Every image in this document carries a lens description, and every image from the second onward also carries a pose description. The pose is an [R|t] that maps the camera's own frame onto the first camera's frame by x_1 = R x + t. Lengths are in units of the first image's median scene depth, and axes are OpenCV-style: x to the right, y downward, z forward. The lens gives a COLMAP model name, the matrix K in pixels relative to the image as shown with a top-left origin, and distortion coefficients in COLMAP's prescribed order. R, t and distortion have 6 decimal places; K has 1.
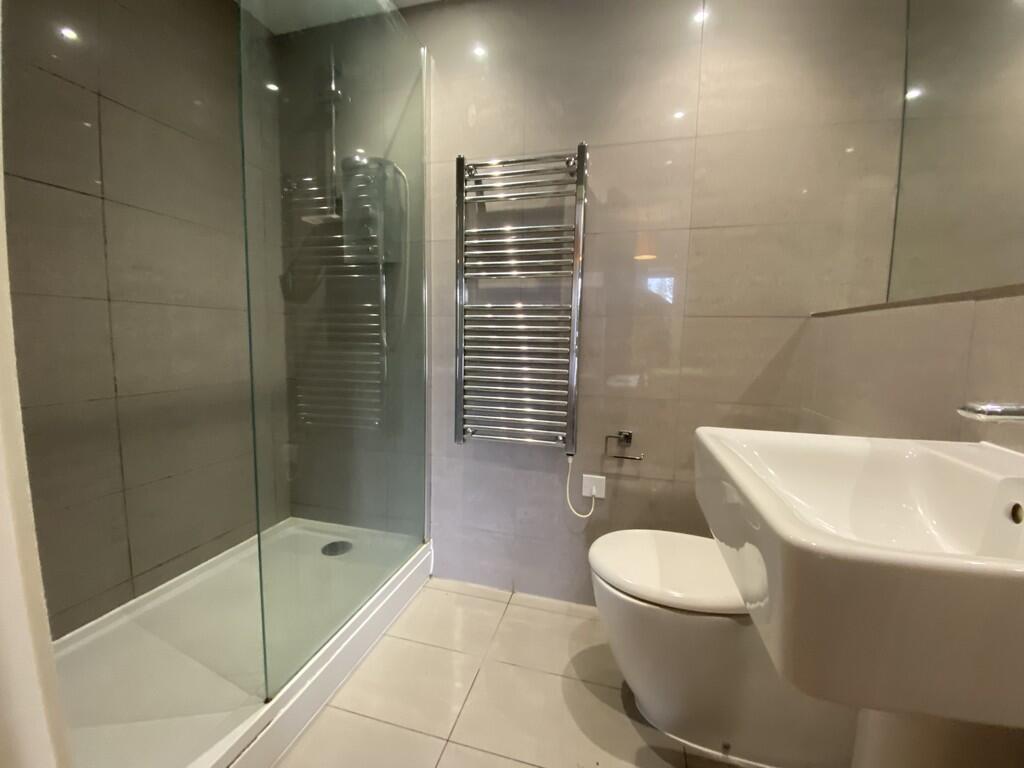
lens RADIAL K [[420.8, 0, 510.3], [0, 420.8, 385.2], [0, 0, 1]] dist [-0.003022, -0.005057]
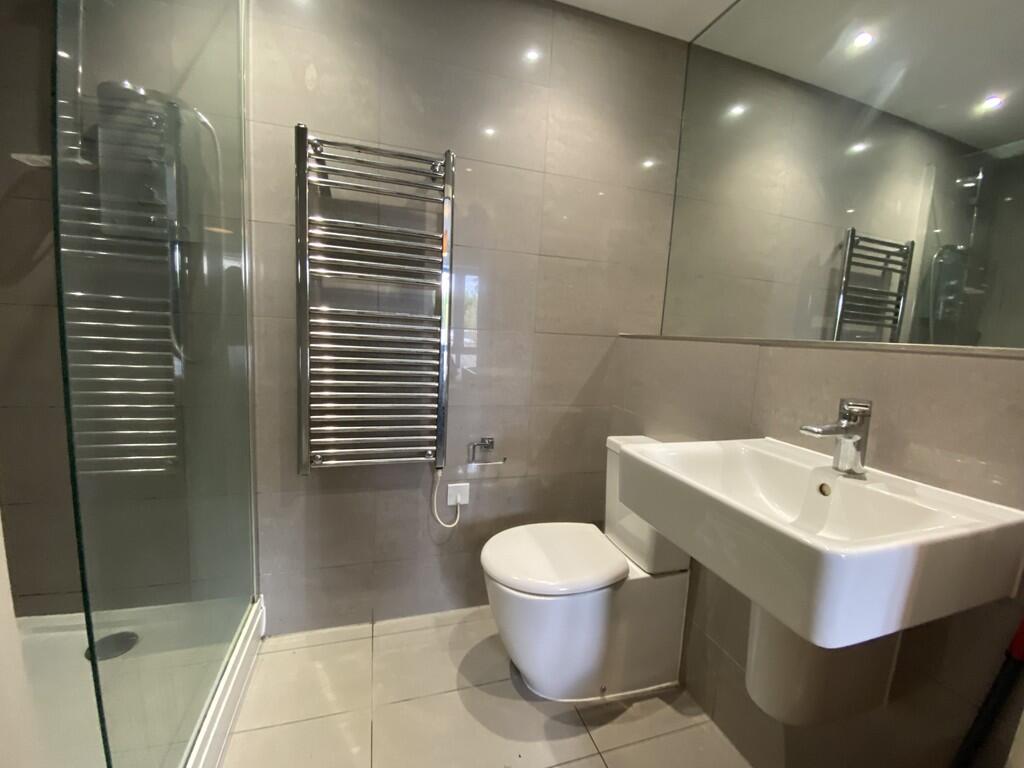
lens RADIAL K [[420.8, 0, 514.9], [0, 420.8, 381.7], [0, 0, 1]] dist [-0.003022, -0.005057]
pose [[0.837830, -0.040205, 0.544449, -0.232251], [0.022115, 0.998965, 0.039738, -0.070156], [-0.545483, -0.021253, 0.837852, 0.079097]]
